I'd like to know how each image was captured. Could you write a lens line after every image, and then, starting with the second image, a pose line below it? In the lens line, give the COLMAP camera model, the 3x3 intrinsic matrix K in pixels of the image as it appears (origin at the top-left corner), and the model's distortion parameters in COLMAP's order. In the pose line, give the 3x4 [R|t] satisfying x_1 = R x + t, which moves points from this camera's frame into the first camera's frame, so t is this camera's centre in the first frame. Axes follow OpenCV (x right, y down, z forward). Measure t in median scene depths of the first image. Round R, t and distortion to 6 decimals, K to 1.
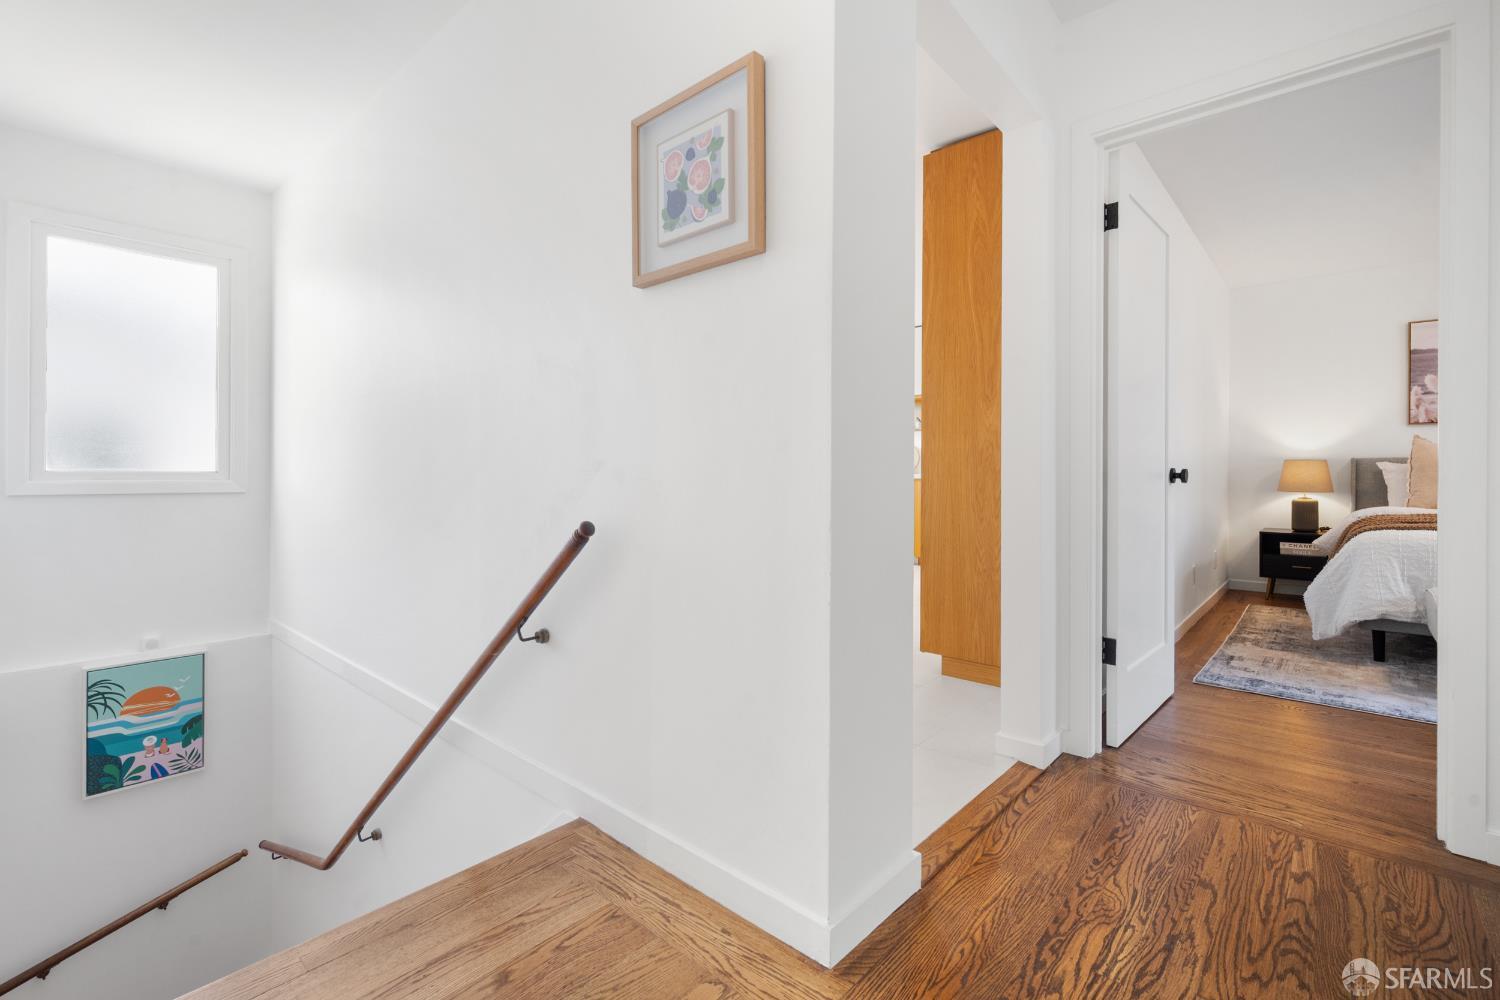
lens RADIAL K [[674.7, 0, 749.9], [0, 674.7, 484.1], [0, 0, 1]] dist [0.001032, -0.000023]
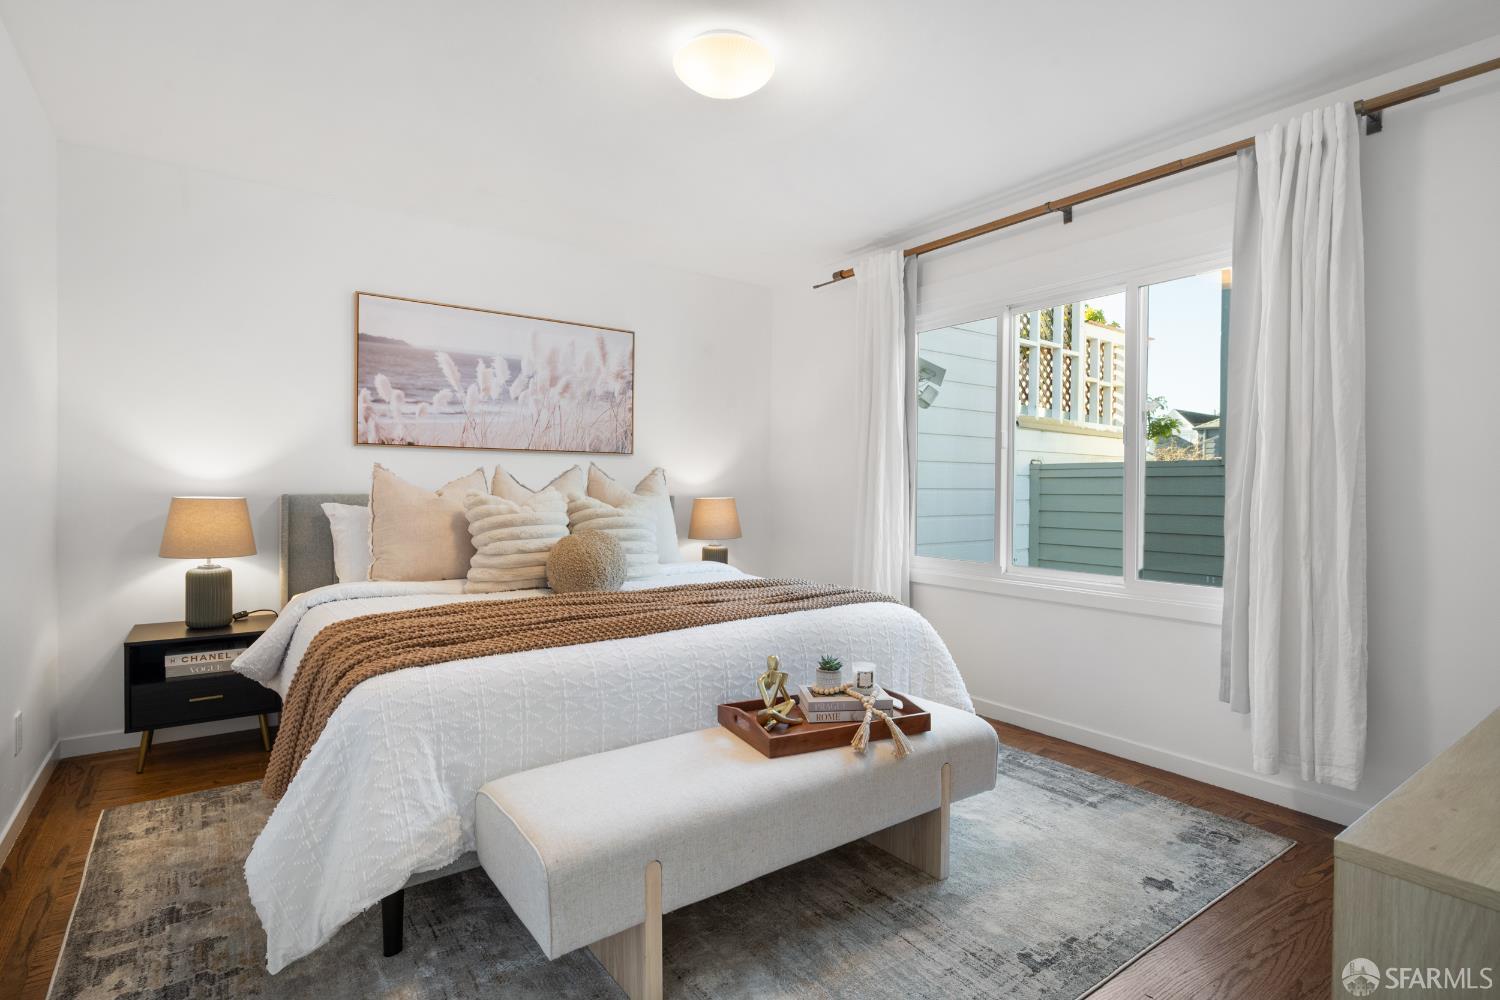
lens RADIAL K [[739.8, 0, 749.8], [0, 739.8, 491.4], [0, 0, 1]] dist [-0.003015, -0.000178]
pose [[0.215053, -0.003210, 0.976597, 0.349150], [0.002235, 0.999994, 0.002795, -0.043956], [-0.976600, 0.001582, 0.215059, 0.467280]]
